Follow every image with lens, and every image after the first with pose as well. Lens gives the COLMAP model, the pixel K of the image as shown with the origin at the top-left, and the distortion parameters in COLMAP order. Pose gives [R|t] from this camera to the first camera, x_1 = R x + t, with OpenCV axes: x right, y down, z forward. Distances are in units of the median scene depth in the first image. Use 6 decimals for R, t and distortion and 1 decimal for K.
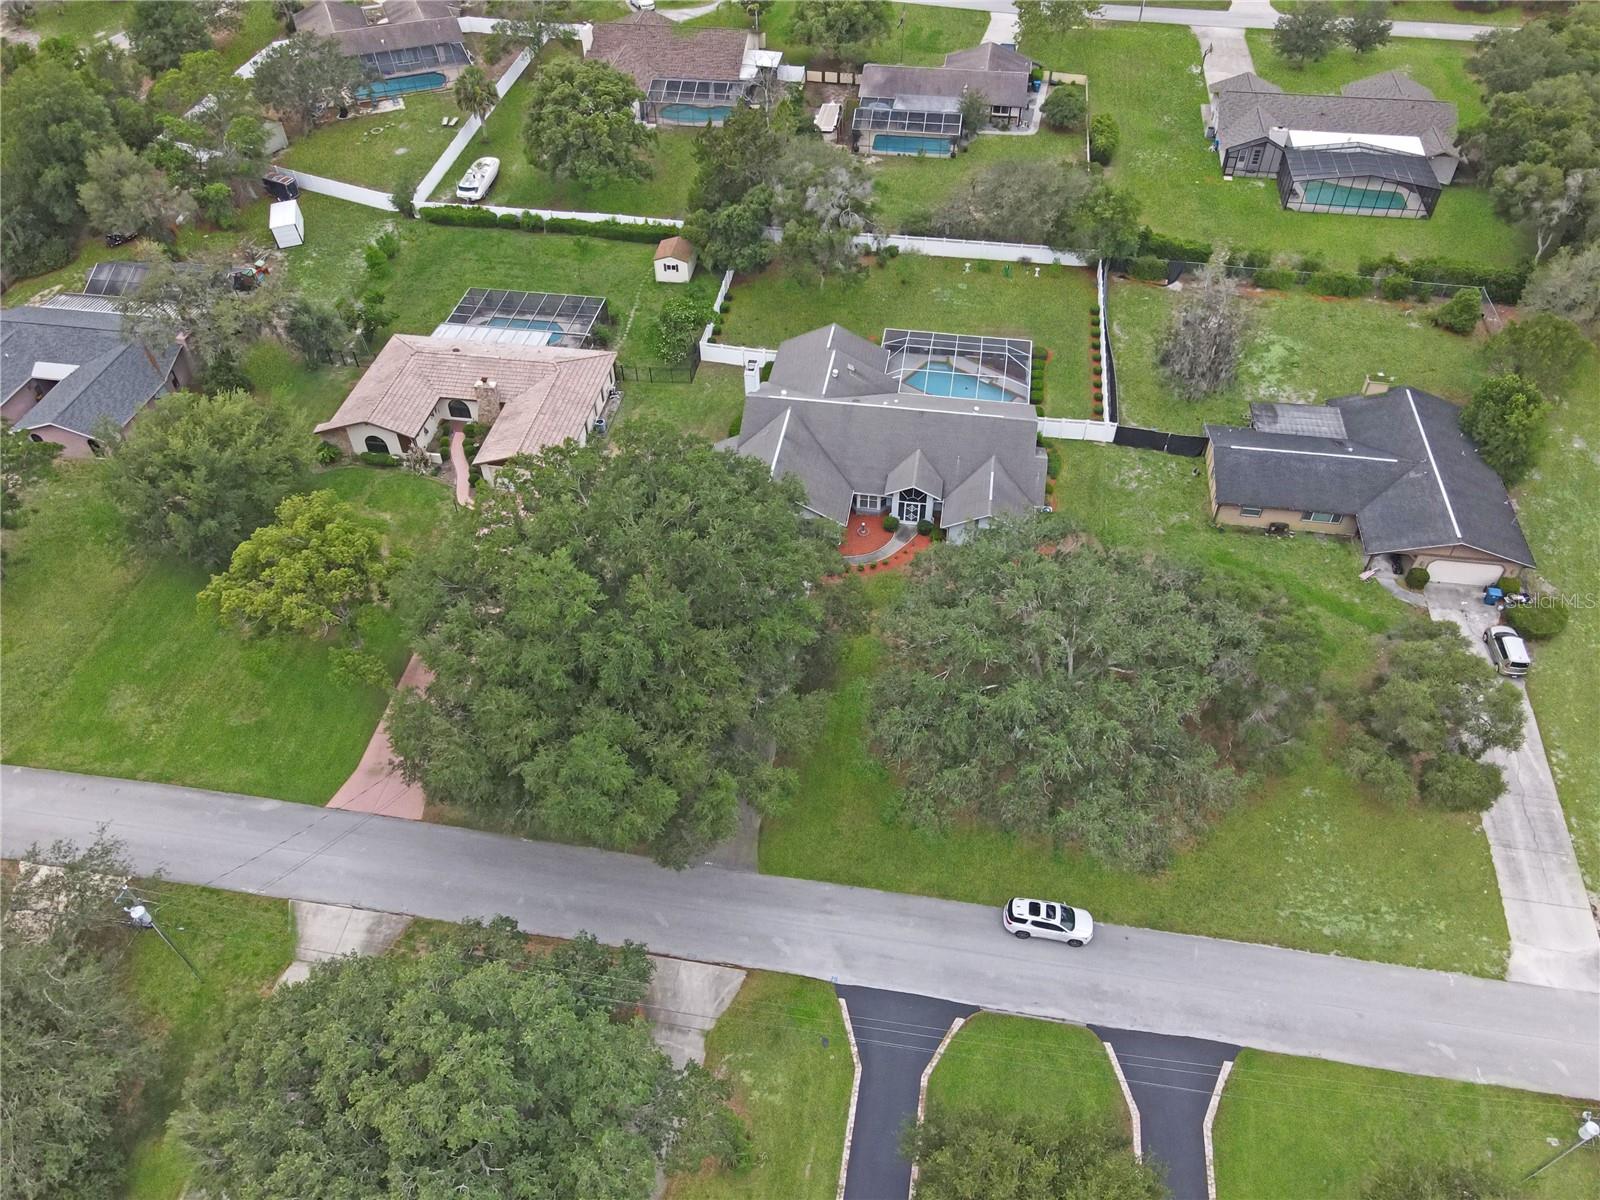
lens RADIAL K [[1178.8, 0, 801.2], [0, 1178.8, 592.1], [0, 0, 1]] dist [0.012991, 0.012879]
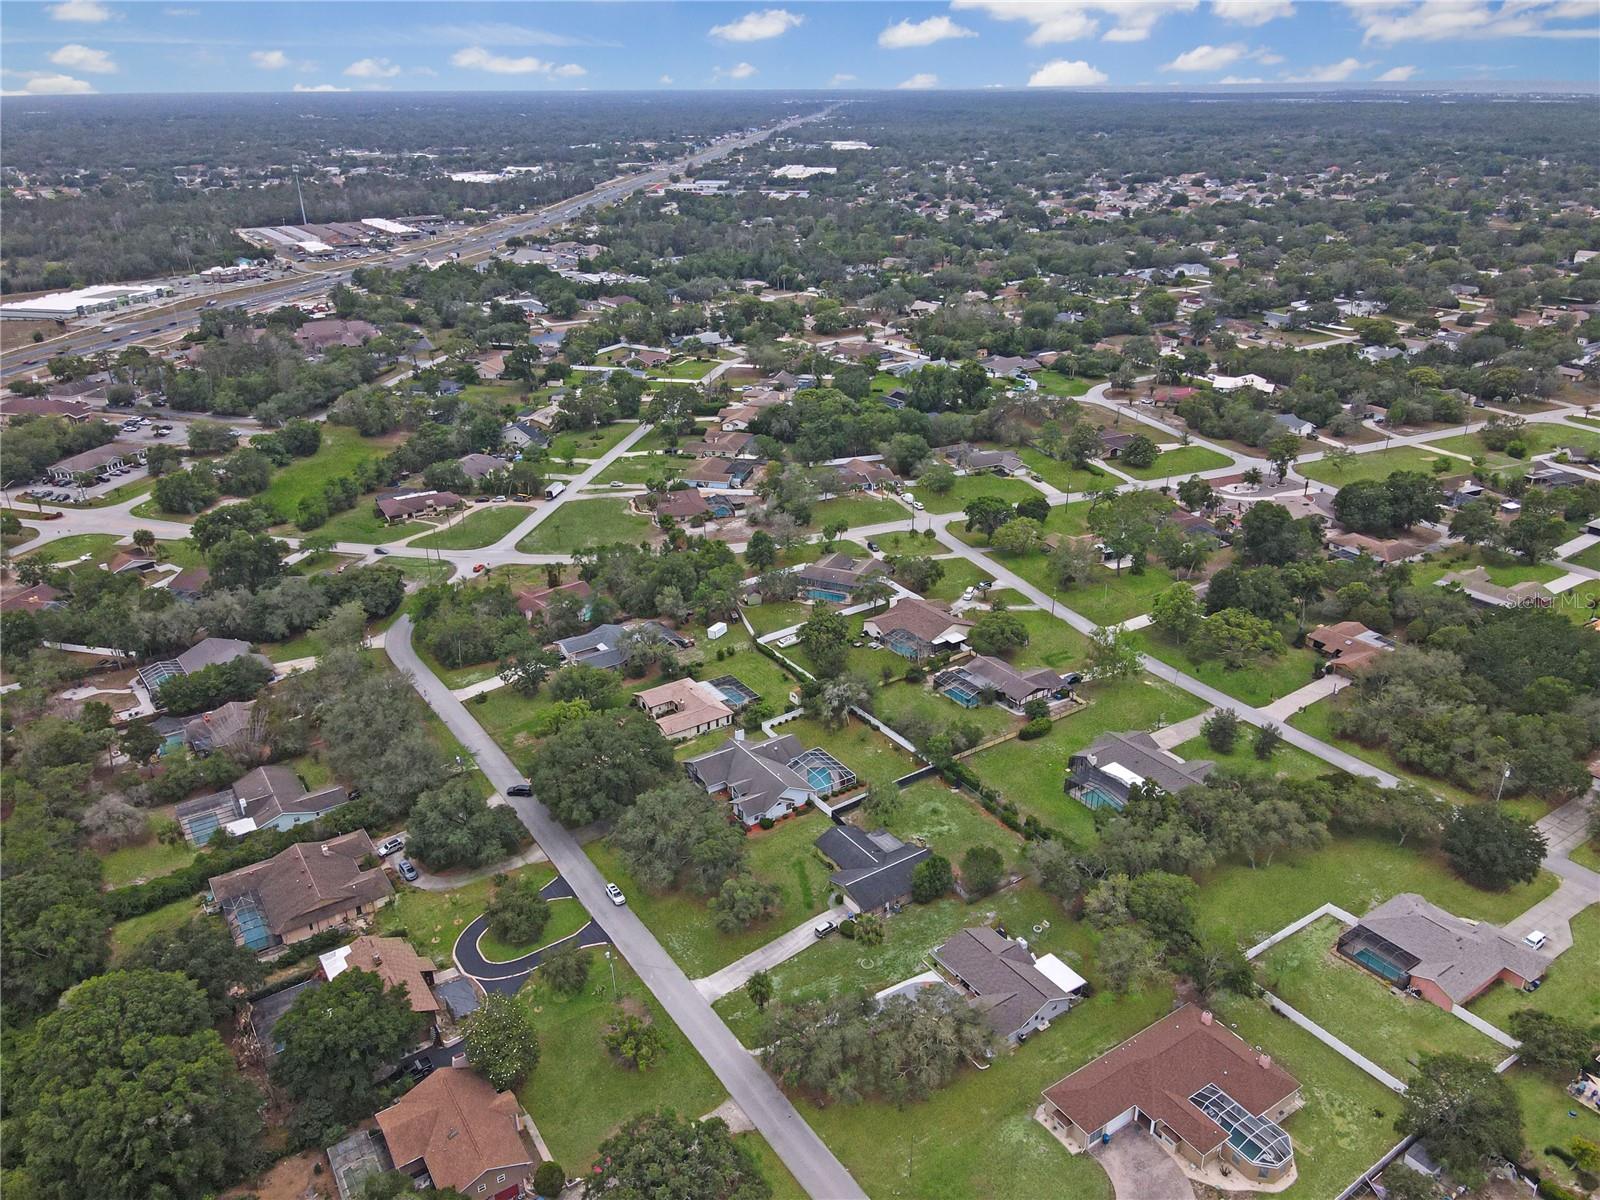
lens RADIAL K [[1181.9, 0, 798.1], [0, 1181.9, 584.8], [0, 0, 1]] dist [0.011073, 0.011011]
pose [[0.679379, 0.290223, -0.673954, 1.470068], [-0.513514, 0.844123, -0.154144, -0.106423], [0.524164, 0.450807, 0.722513, -0.830166]]
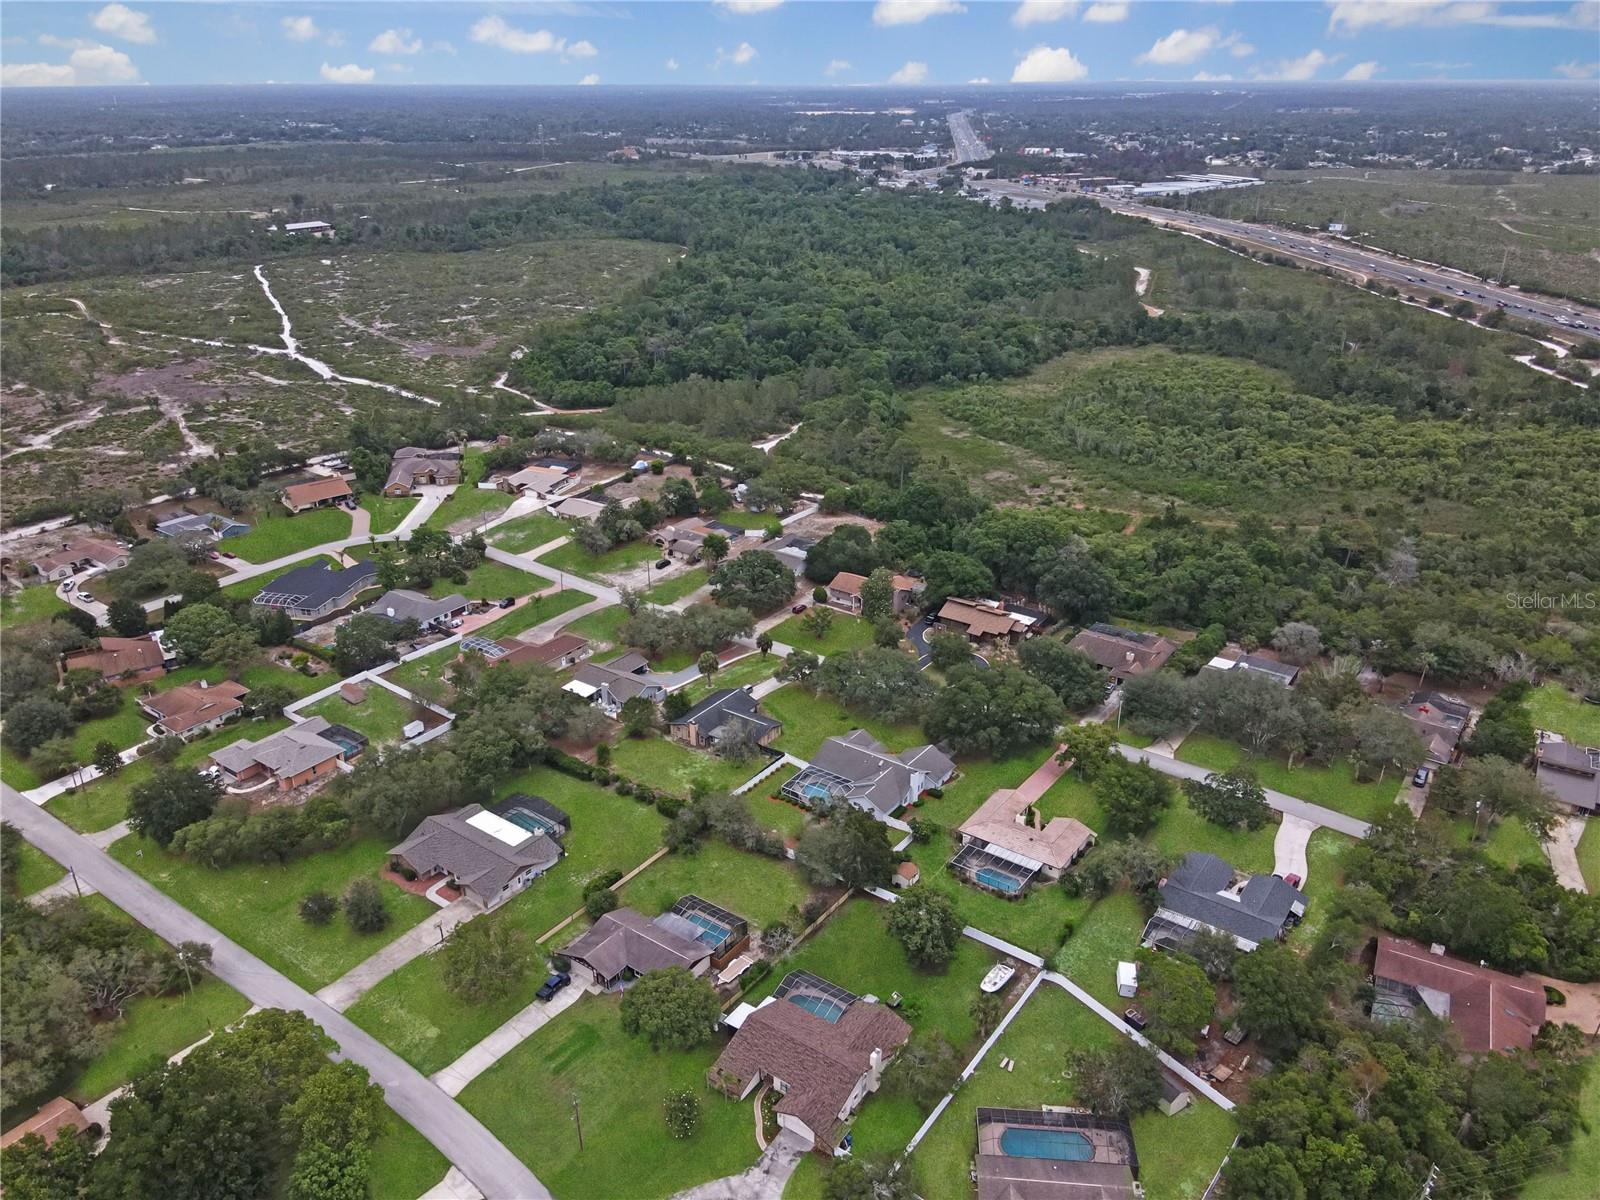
lens RADIAL K [[1163.0, 0, 803.7], [0, 1163.0, 615.6], [0, 0, 1]] dist [0.006184, 0.007521]
pose [[-0.895087, -0.175741, 0.409798, -0.654999], [0.321922, 0.381210, 0.866629, -2.118017], [-0.308521, 0.907631, -0.284641, 1.249261]]
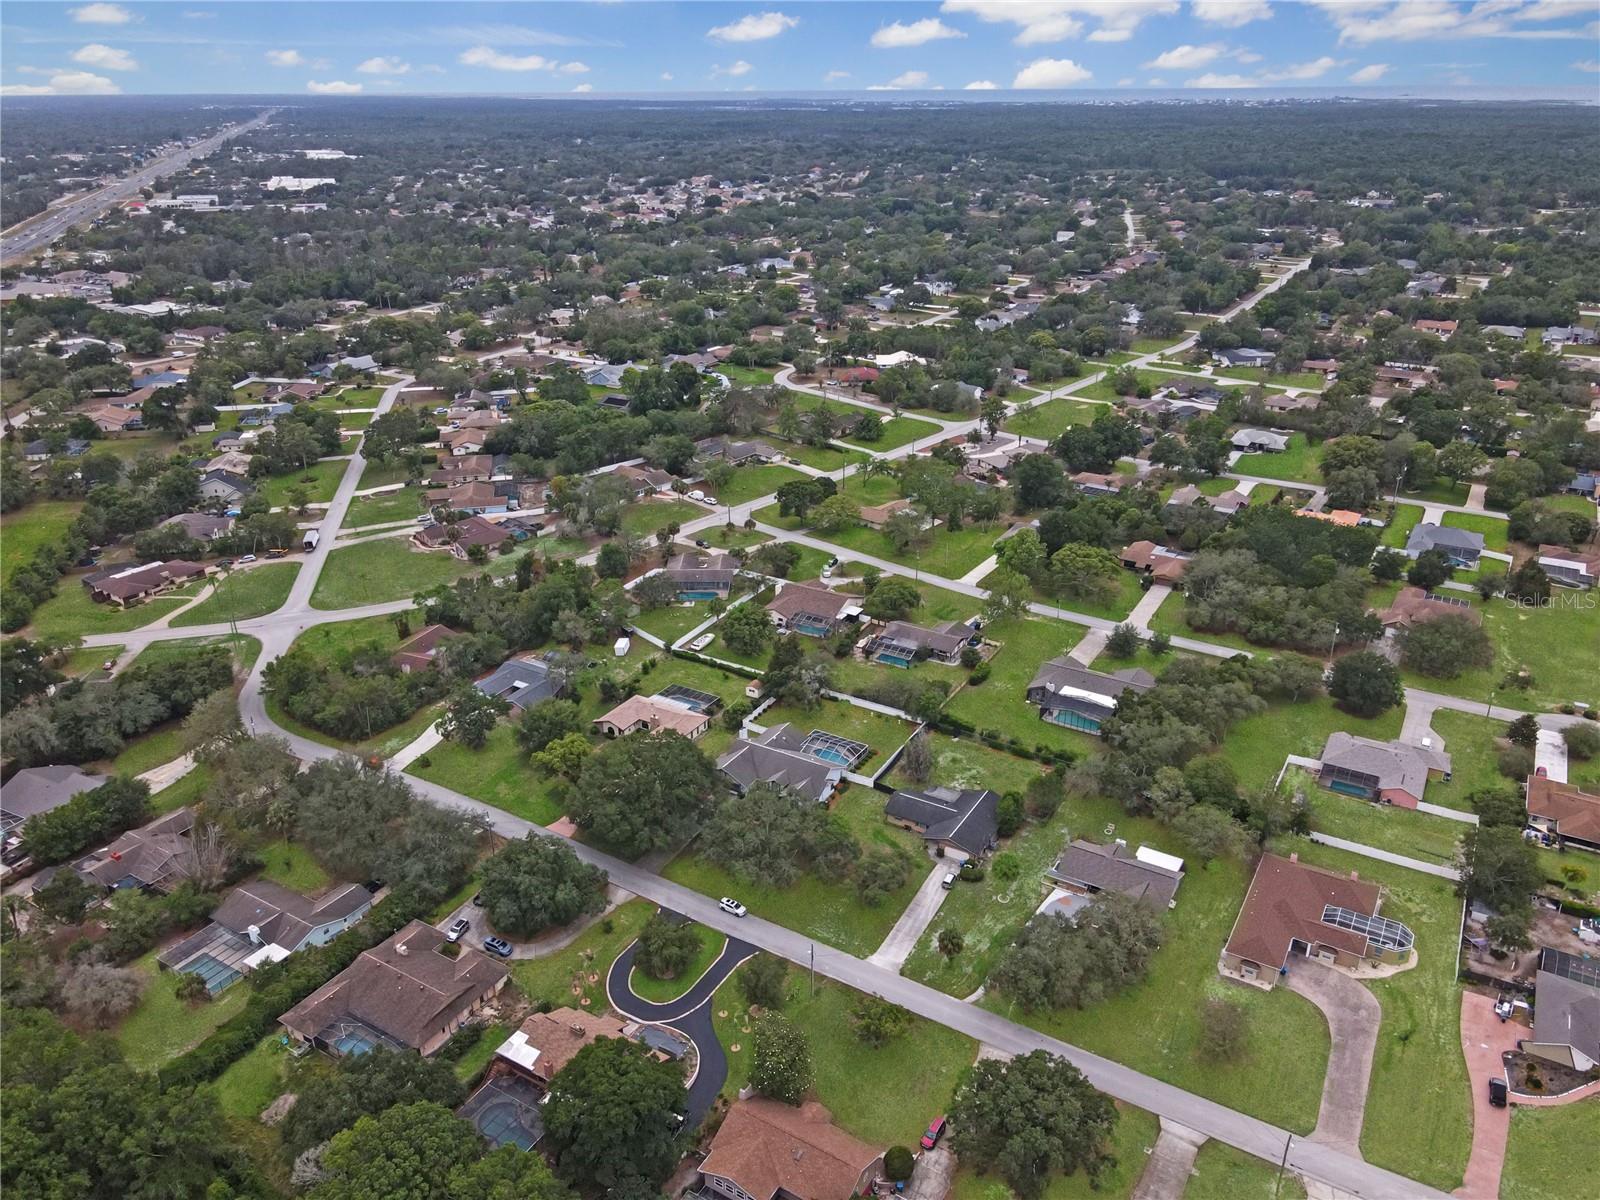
lens RADIAL K [[1178.8, 0, 801.2], [0, 1178.8, 592.1], [0, 0, 1]] dist [0.012991, 0.012879]
pose [[0.926522, 0.152226, -0.344069, 0.800317], [-0.266127, 0.911595, -0.313321, 0.274469], [0.265956, 0.381865, 0.885125, -1.205588]]
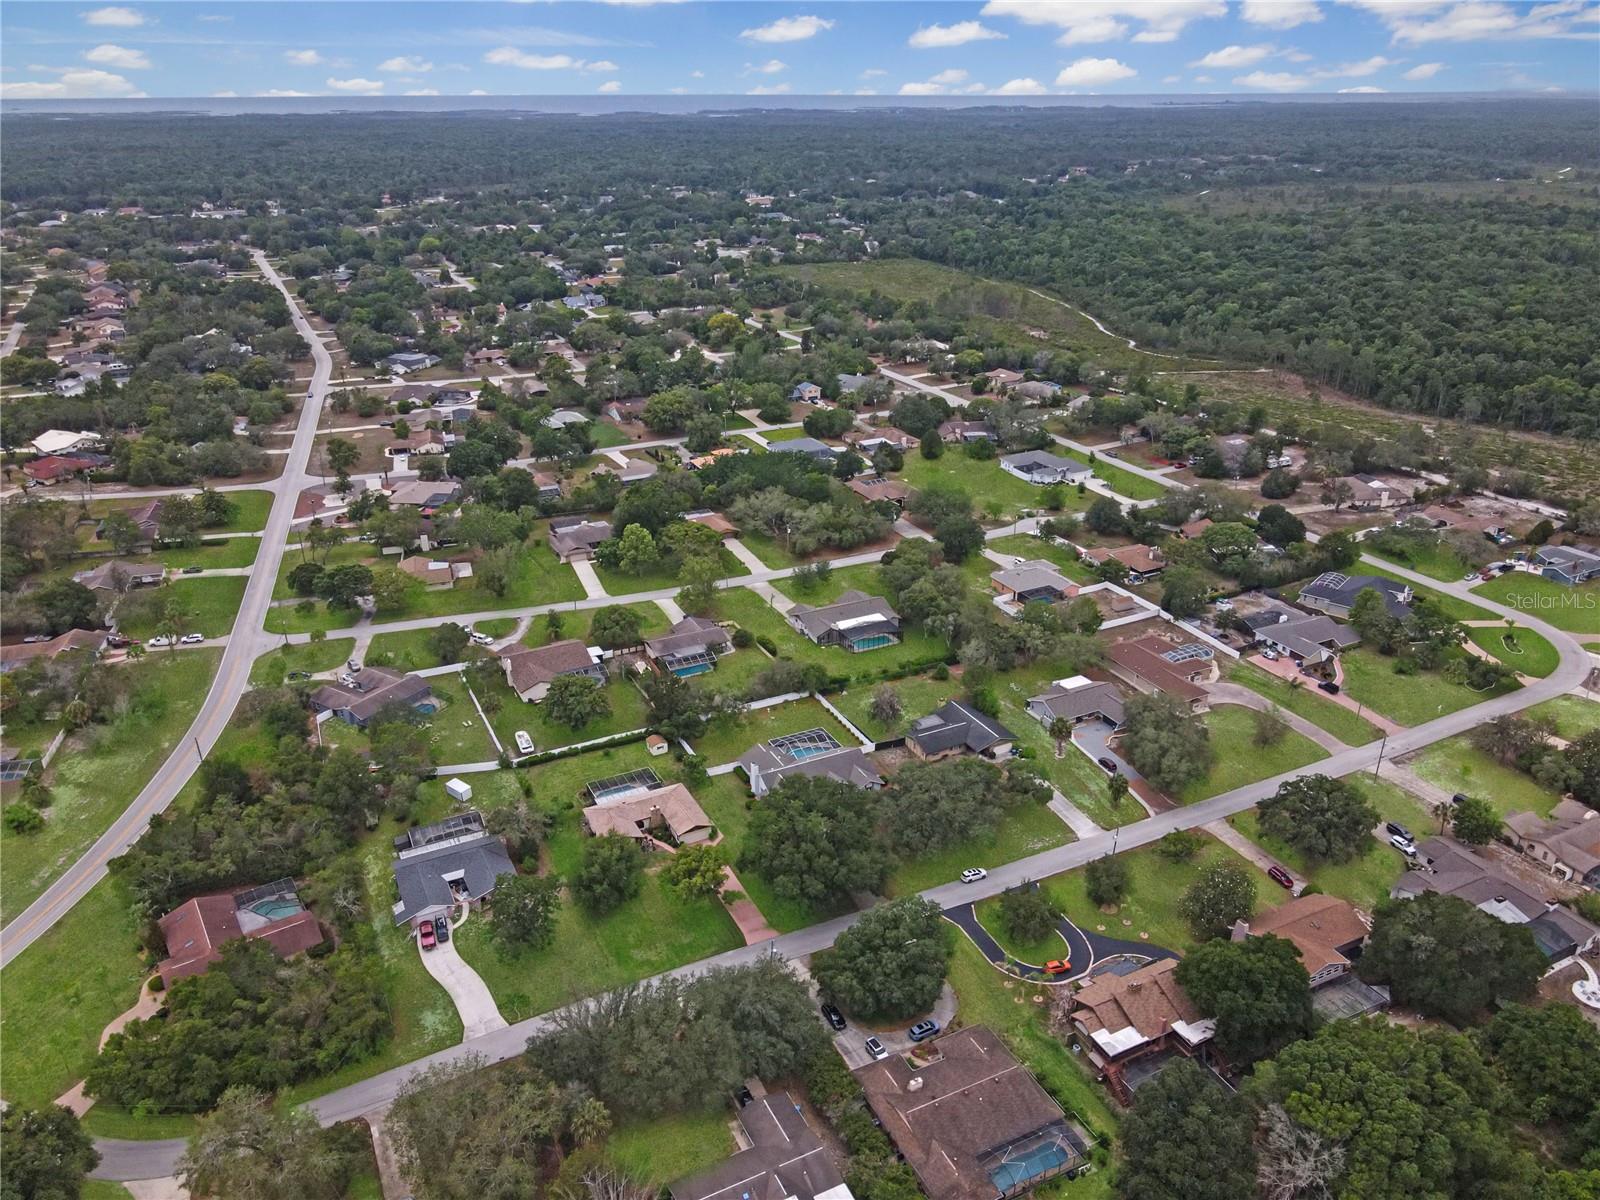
lens RADIAL K [[1175.8, 0, 800.0], [0, 1175.8, 600.0], [0, 0, 1]] dist [0.008410, 0.011917]
pose [[0.810896, -0.228820, 0.538600, -1.050990], [0.409640, 0.879231, -0.243204, 0.127665], [-0.417903, 0.417845, 0.806698, -1.026801]]
